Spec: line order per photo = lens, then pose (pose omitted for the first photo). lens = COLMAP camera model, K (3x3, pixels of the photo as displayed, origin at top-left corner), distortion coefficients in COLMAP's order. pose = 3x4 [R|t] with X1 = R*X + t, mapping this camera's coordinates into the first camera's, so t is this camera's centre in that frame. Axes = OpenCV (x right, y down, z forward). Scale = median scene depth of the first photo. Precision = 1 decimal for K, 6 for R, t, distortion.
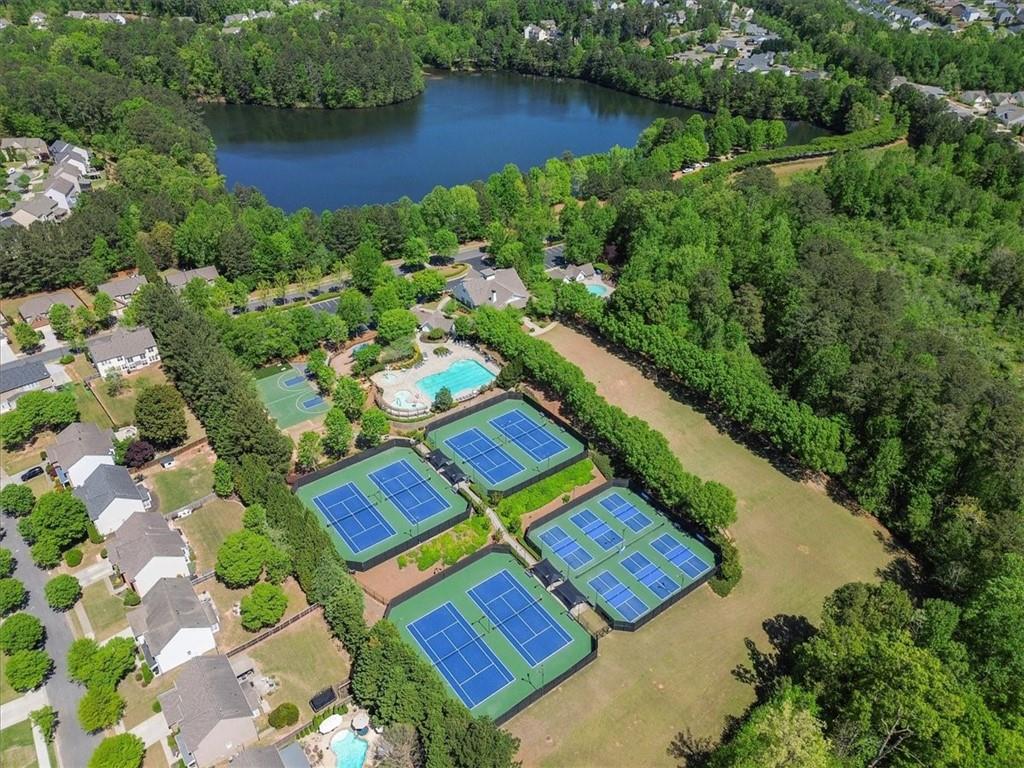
lens RADIAL K [[723.5, 0, 512.0], [0, 723.5, 384.0], [0, 0, 1]] dist [0.084044, -0.093415]
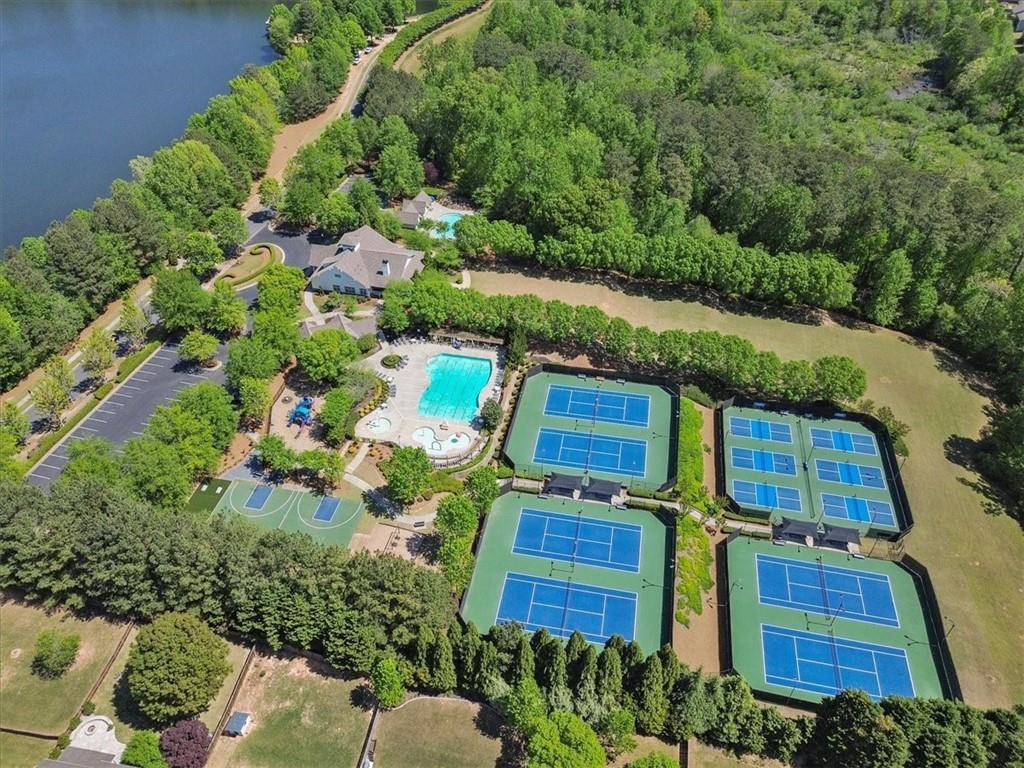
lens RADIAL K [[723.5, 0, 512.0], [0, 723.5, 384.0], [0, 0, 1]] dist [0.084044, -0.093415]
pose [[0.745087, -0.436234, 0.504525, -0.364711], [0.363104, 0.899828, 0.241795, -0.148703], [-0.559465, 0.003036, 0.828849, 0.297674]]
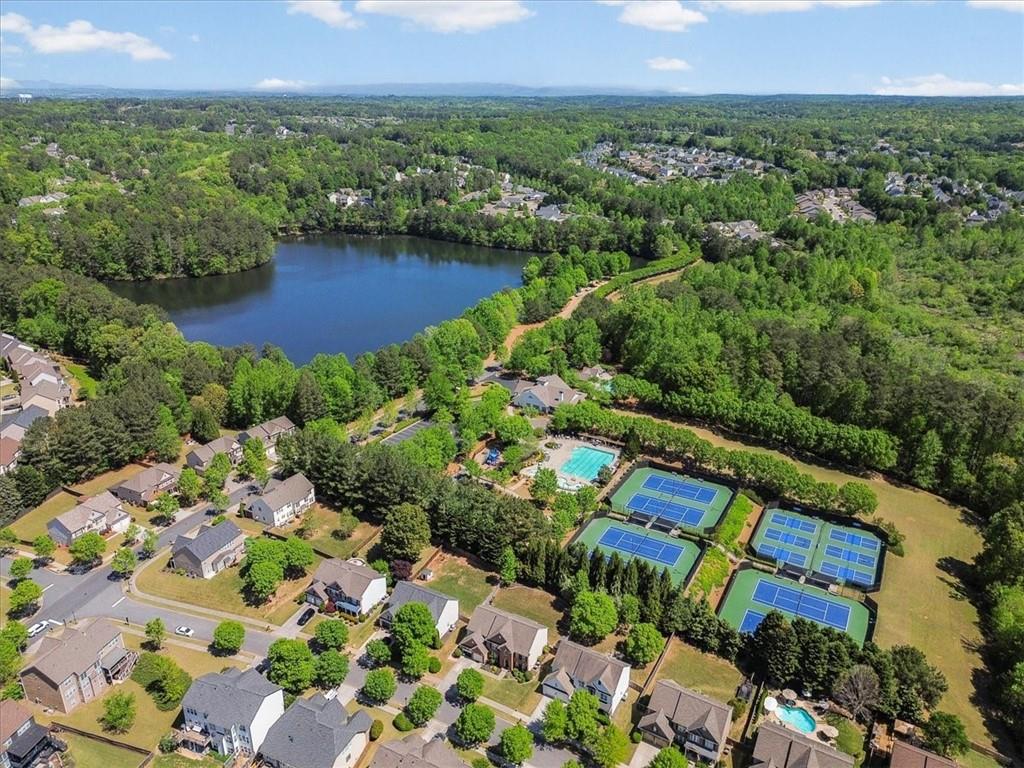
lens RADIAL K [[723.5, 0, 512.0], [0, 723.5, 384.0], [0, 0, 1]] dist [0.084044, -0.093415]
pose [[0.917864, -0.145160, 0.369396, -0.531319], [0.214518, 0.964501, -0.154012, 0.022695], [-0.333927, 0.220604, 0.916421, -0.054130]]
